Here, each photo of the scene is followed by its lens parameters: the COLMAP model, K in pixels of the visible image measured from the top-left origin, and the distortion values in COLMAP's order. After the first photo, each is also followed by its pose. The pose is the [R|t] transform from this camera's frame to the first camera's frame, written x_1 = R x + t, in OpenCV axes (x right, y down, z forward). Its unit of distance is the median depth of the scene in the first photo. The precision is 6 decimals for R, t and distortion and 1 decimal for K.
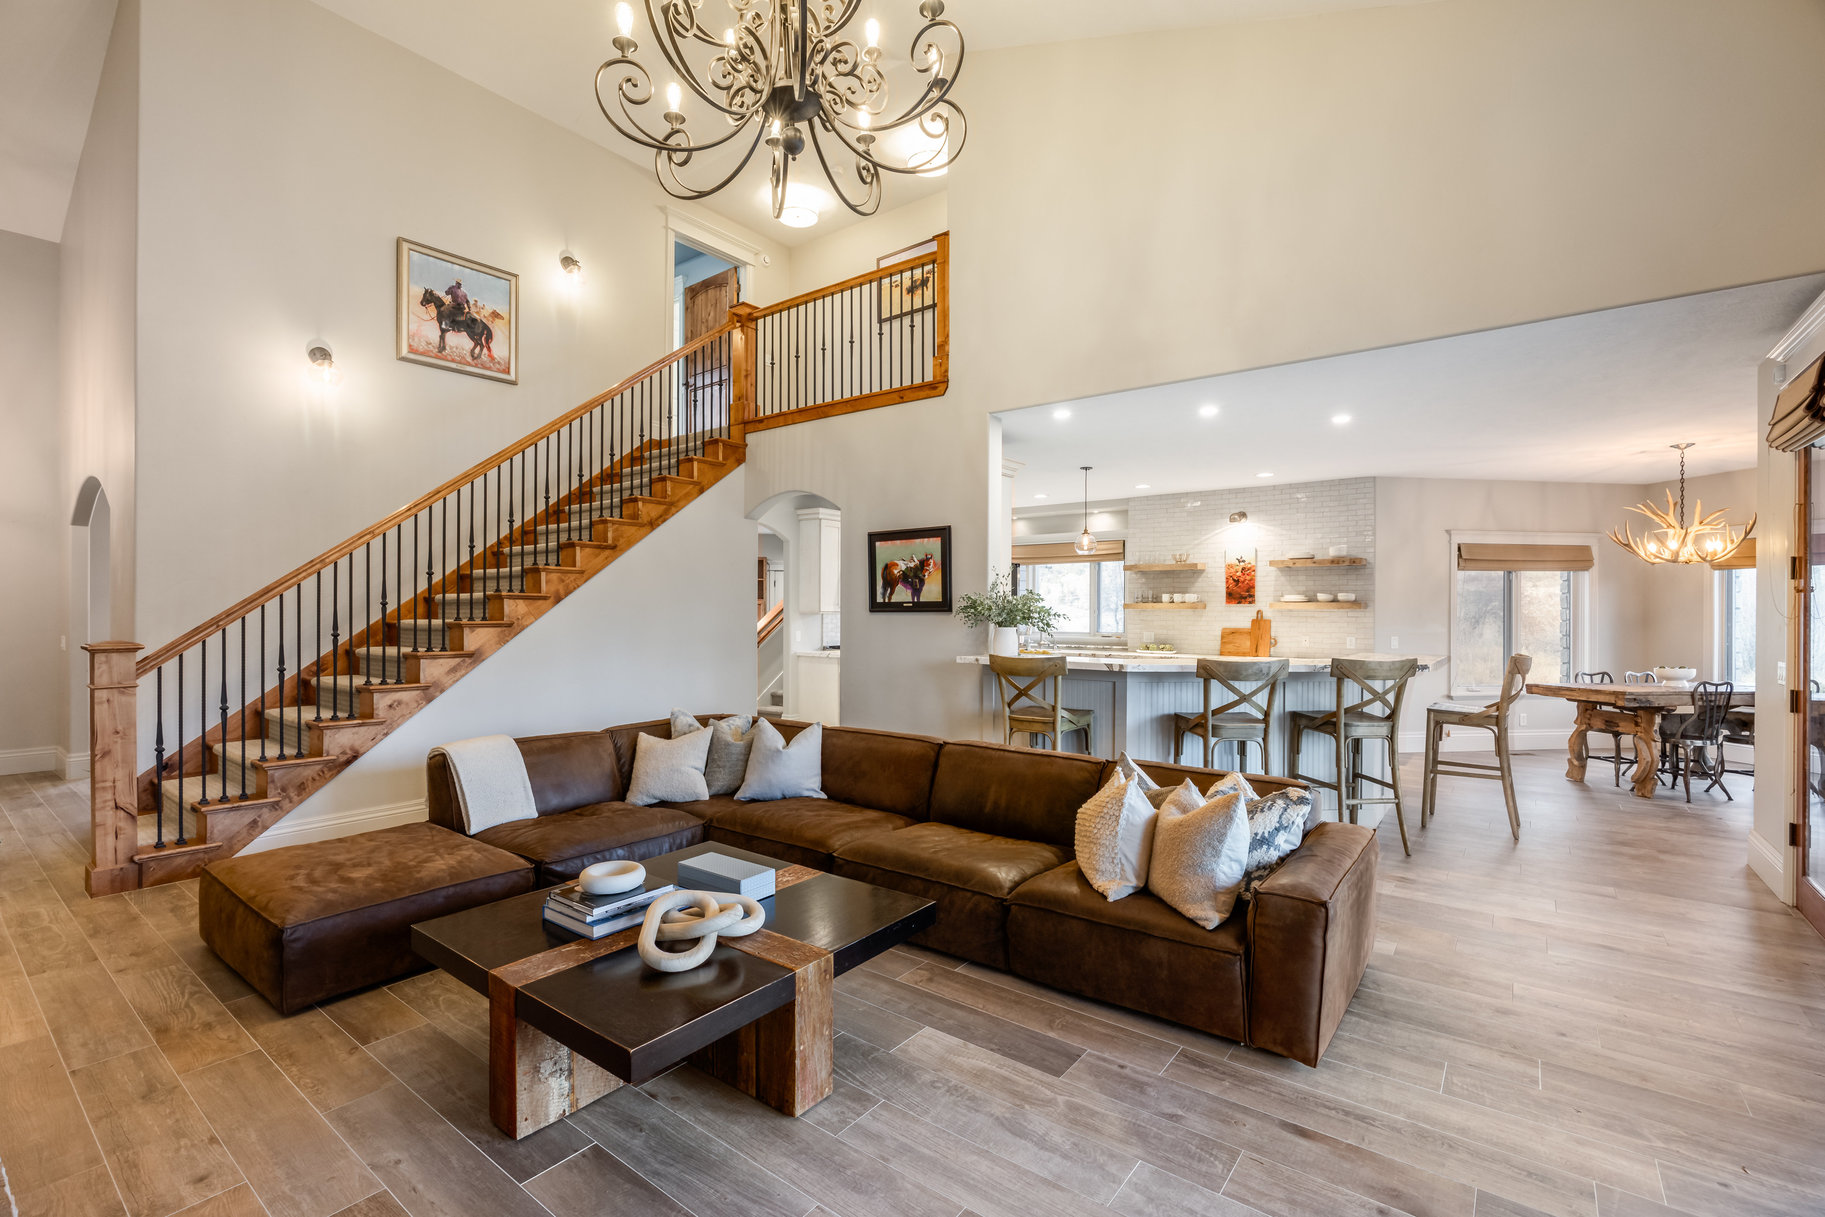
lens RADIAL K [[794.5, 0, 903.9], [0, 794.5, 615.6], [0, 0, 1]] dist [-0.003760, -0.000066]
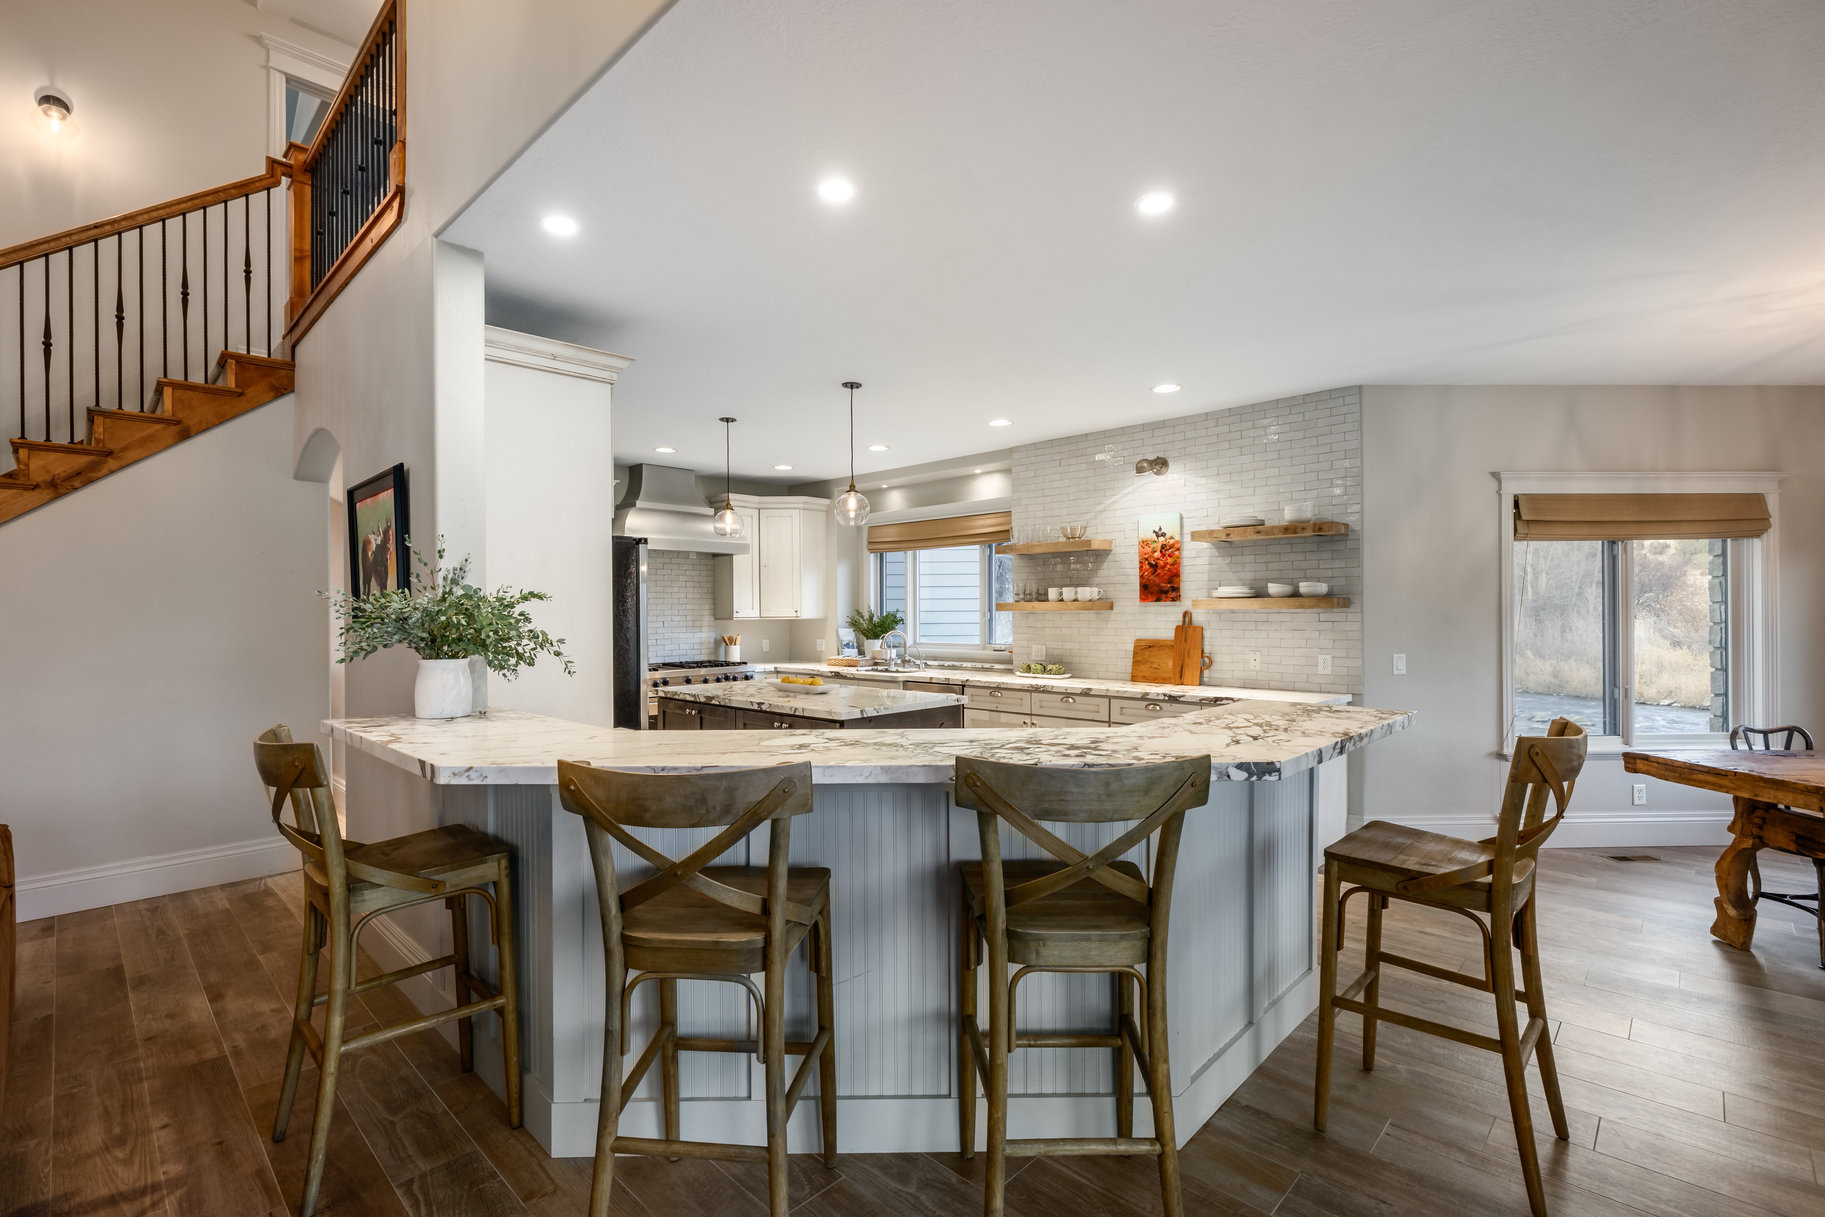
lens RADIAL K [[794.5, 0, 916.7], [0, 794.5, 617.2], [0, 0, 1]] dist [-0.003760, -0.000066]
pose [[0.993784, -0.011126, -0.110771, 0.315781], [0.011405, 0.999933, 0.001883, -0.005914], [0.110743, -0.003134, 0.993844, 0.358396]]
